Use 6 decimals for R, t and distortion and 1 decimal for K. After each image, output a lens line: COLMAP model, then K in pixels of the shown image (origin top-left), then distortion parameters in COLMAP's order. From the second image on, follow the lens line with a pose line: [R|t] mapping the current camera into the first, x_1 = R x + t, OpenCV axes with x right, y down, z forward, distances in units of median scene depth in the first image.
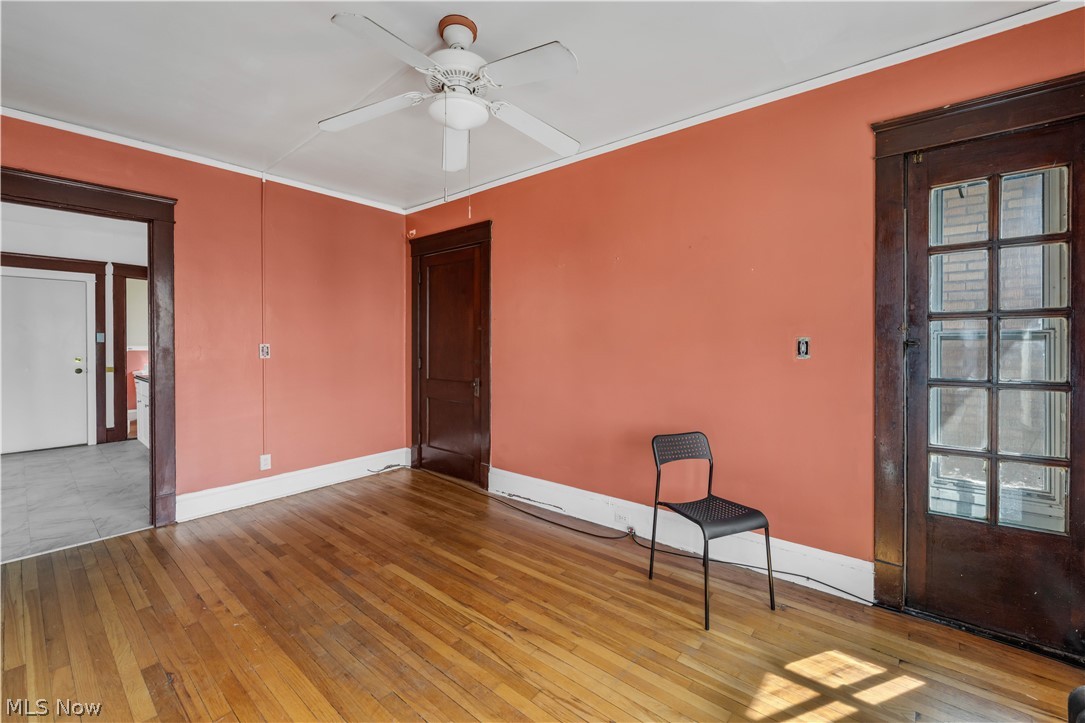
lens RADIAL K [[440.4, 0, 543.6], [0, 440.4, 343.9], [0, 0, 1]] dist [0.001622, 0.000060]
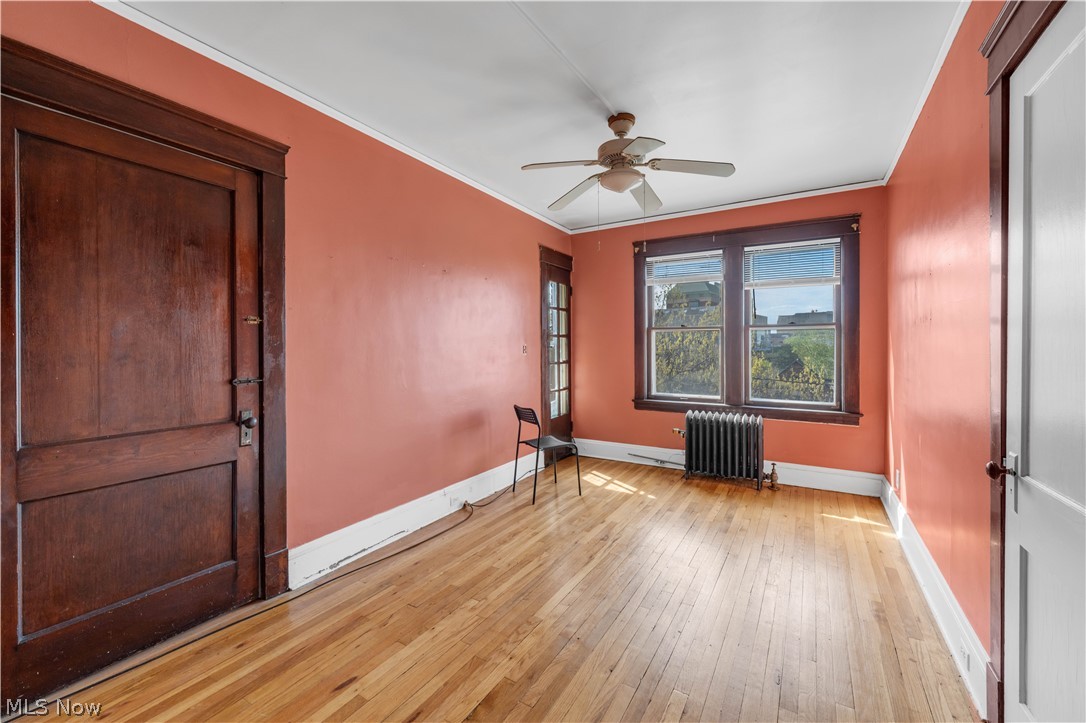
lens RADIAL K [[439.9, 0, 543.4], [0, 439.9, 346.5], [0, 0, 1]] dist [-0.000926, -0.000166]
pose [[-0.144167, 0.002070, 0.989551, -1.118869], [0.005713, 0.999983, -0.001260, -0.000829], [-0.989537, 0.005472, -0.144176, 1.061649]]
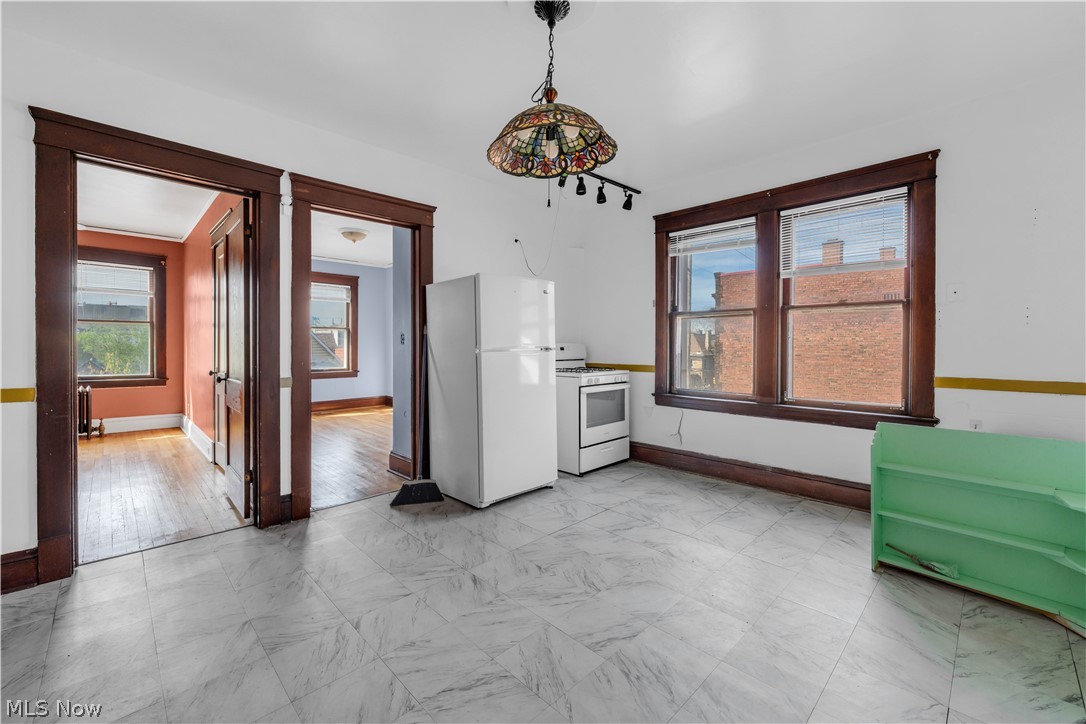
lens RADIAL K [[439.9, 0, 543.4], [0, 439.9, 347.0], [0, 0, 1]] dist [-0.000926, -0.000166]
pose [[-0.995239, 0.001308, 0.097452, -1.986363], [0.002140, 0.999962, 0.008434, 0.038128], [-0.097437, 0.008603, -0.995204, 1.884440]]
